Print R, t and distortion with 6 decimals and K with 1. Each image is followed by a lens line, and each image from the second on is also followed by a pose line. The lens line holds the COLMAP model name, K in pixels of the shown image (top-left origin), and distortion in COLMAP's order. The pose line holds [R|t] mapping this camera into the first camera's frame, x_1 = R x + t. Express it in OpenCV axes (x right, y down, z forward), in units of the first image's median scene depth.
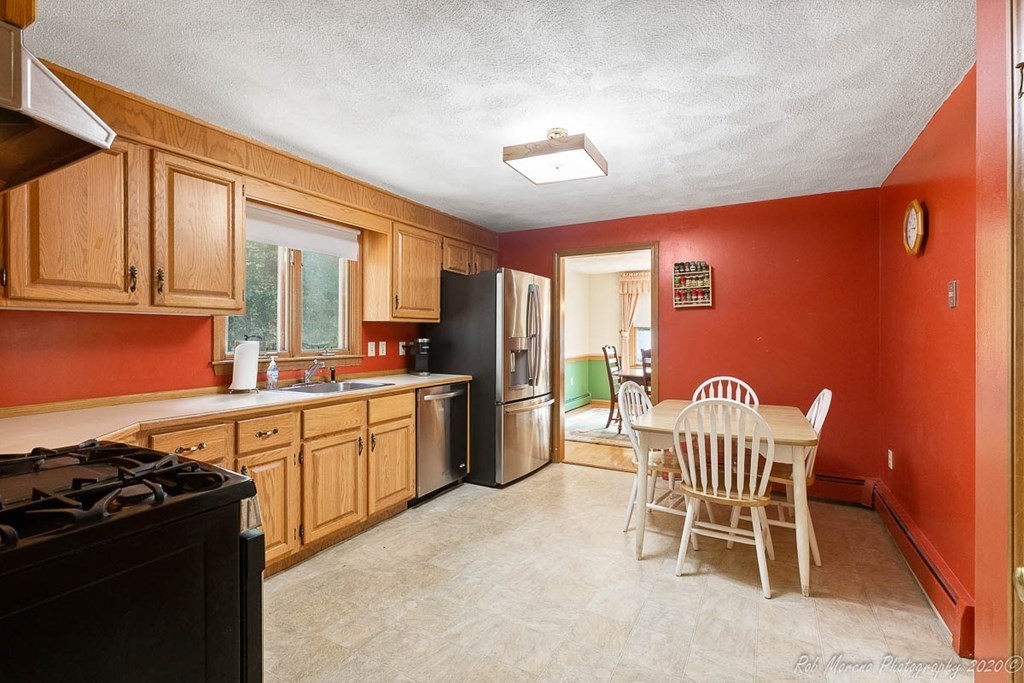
lens RADIAL K [[468.3, 0, 514.4], [0, 468.3, 335.2], [0, 0, 1]] dist [0.002748, -0.000128]
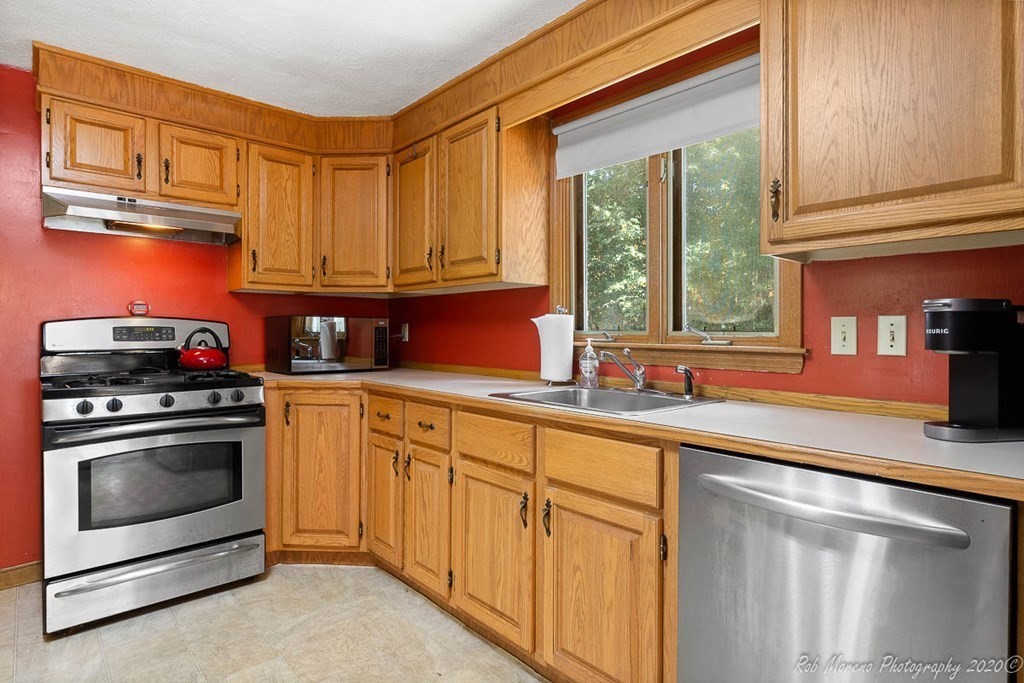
lens RADIAL K [[553.5, 0, 512.1], [0, 553.5, 335.6], [0, 0, 1]] dist [0.027297, 0.000586]
pose [[-0.346773, 0.008992, -0.937906, 0.253625], [-0.003053, 0.999938, 0.010715, 0.033479], [0.937944, 0.006580, -0.346724, 1.172421]]
